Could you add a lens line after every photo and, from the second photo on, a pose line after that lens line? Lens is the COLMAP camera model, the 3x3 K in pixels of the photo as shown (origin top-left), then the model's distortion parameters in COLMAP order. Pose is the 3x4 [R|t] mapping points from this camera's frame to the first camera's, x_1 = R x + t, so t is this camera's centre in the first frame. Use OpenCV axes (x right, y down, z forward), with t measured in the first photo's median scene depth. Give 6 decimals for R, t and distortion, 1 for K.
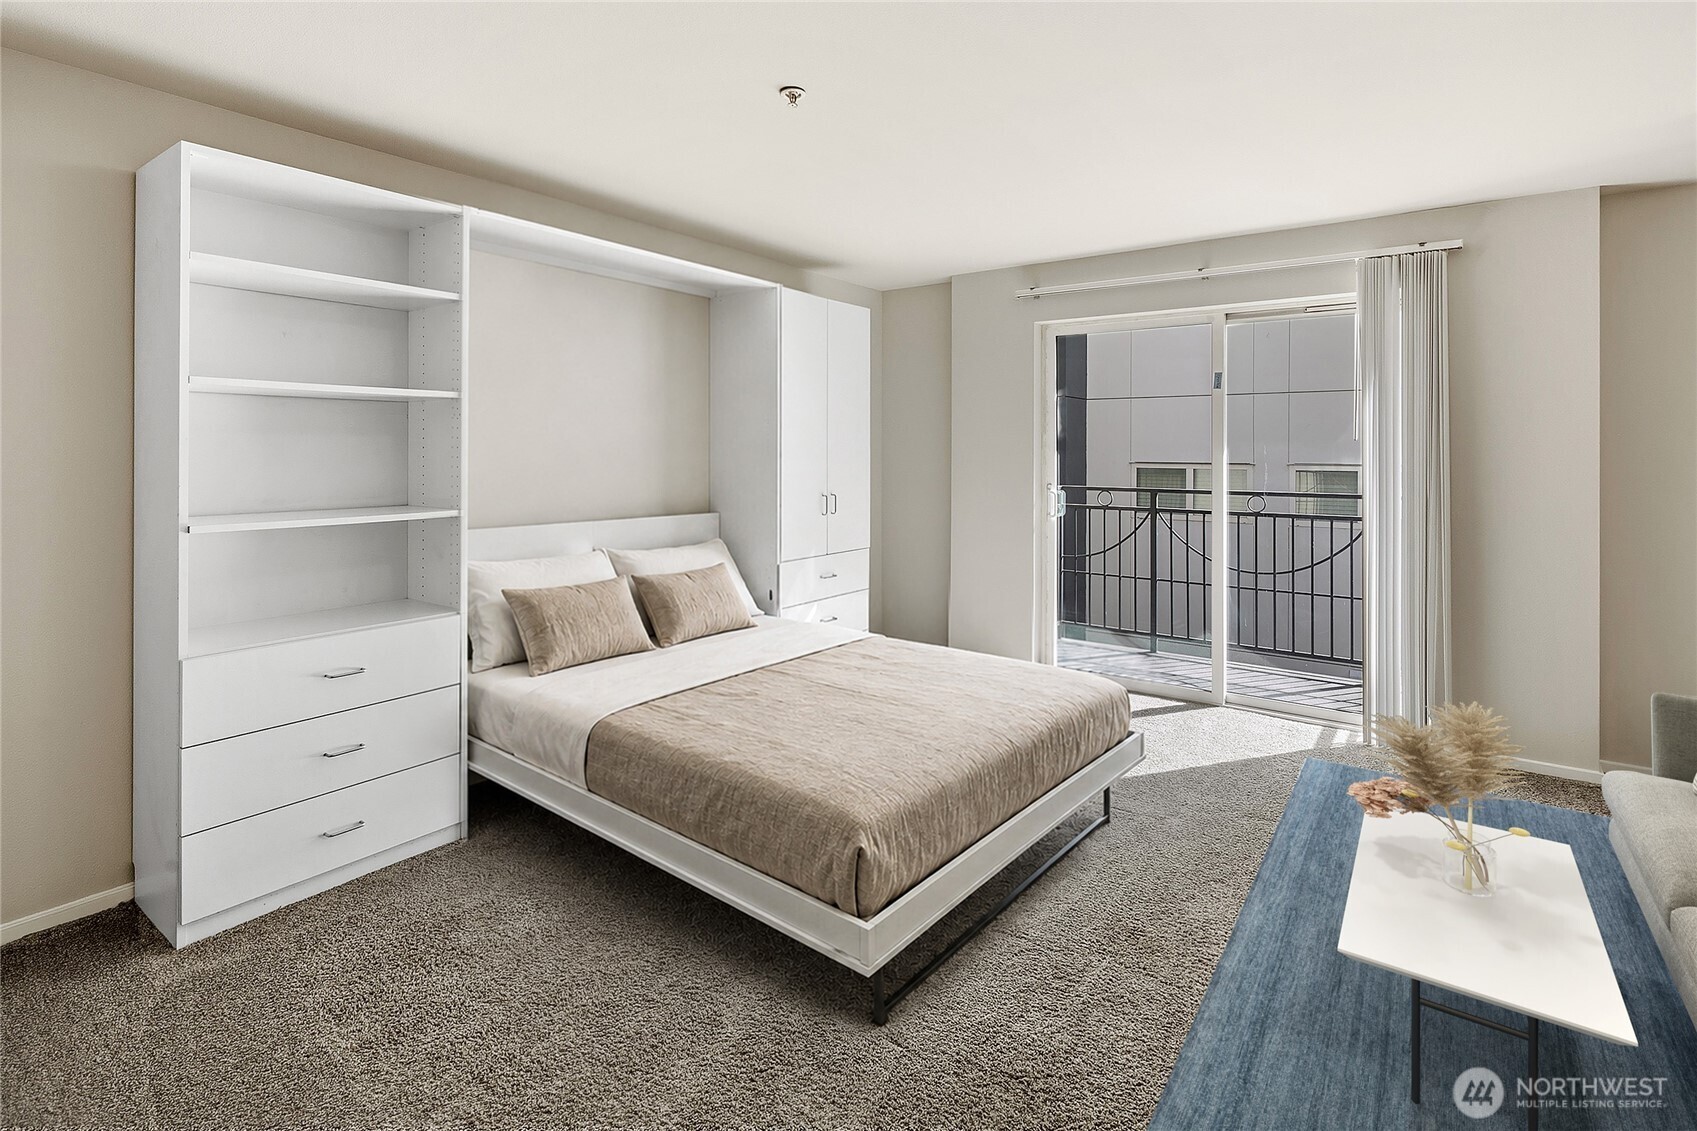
lens RADIAL K [[827.1, 0, 845.8], [0, 827.1, 449.0], [0, 0, 1]] dist [0.004446, -0.003472]
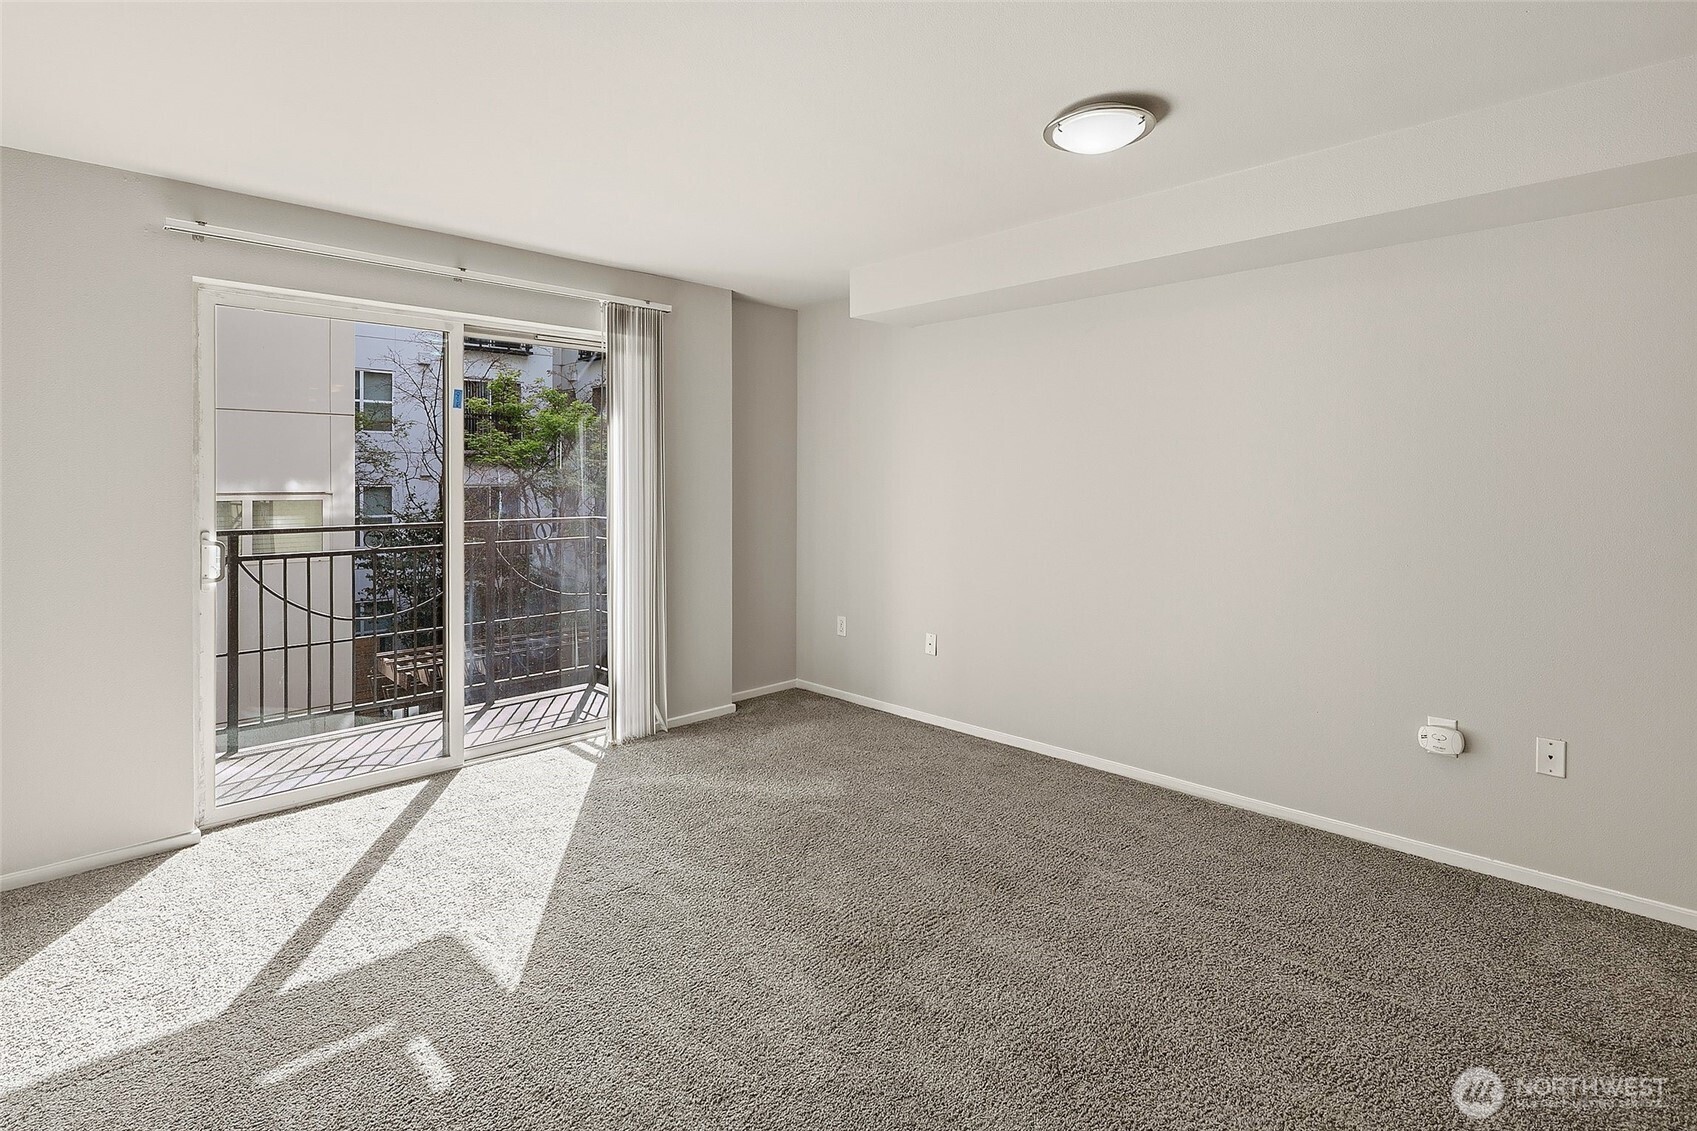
lens RADIAL K [[827.1, 0, 874.6], [0, 827.1, 467.8], [0, 0, 1]] dist [0.004446, -0.003472]
pose [[0.171711, 0.017604, 0.984990, -0.325543], [-0.000478, 0.999842, -0.017786, 0.006975], [-0.985147, 0.002584, 0.171692, 0.393328]]
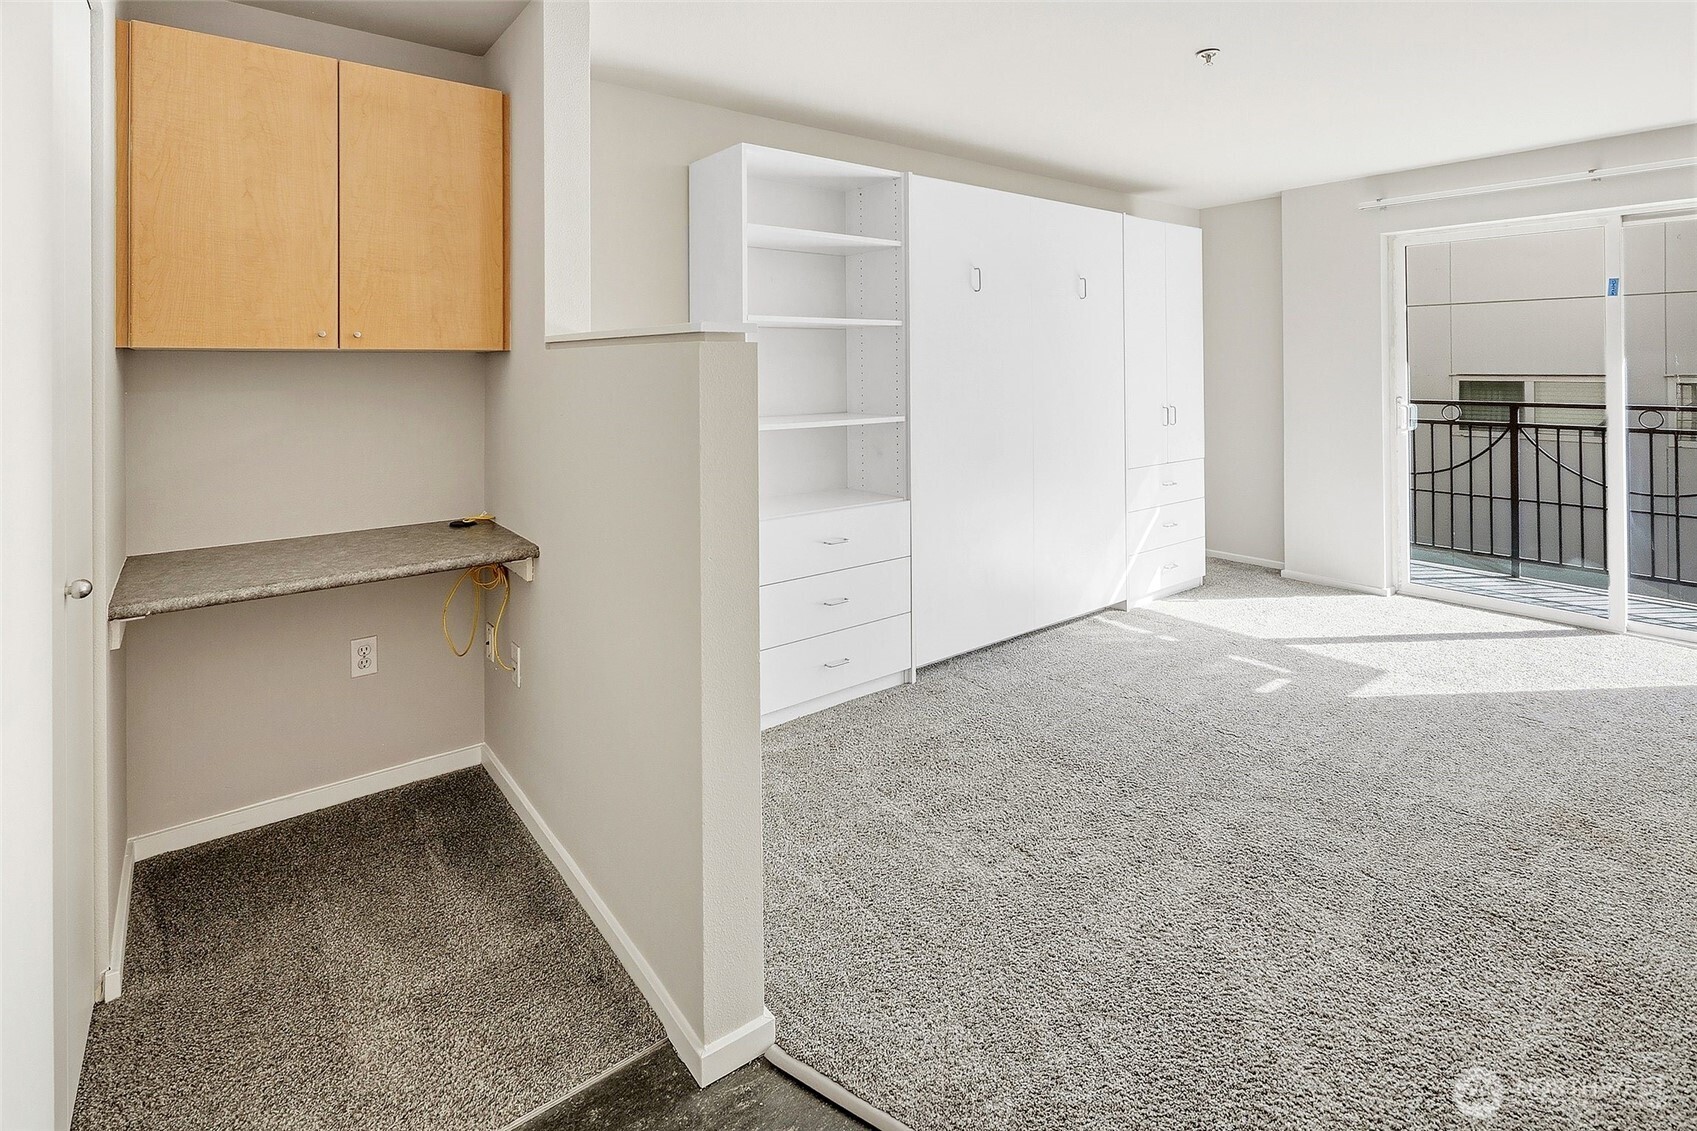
lens RADIAL K [[827.1, 0, 839.6], [0, 827.1, 361.9], [0, 0, 1]] dist [0.004446, -0.003472]
pose [[0.963895, -0.008834, -0.266138, -0.144298], [0.008649, 0.999961, -0.001867, -0.003970], [0.266144, -0.000502, 0.963933, -0.136132]]
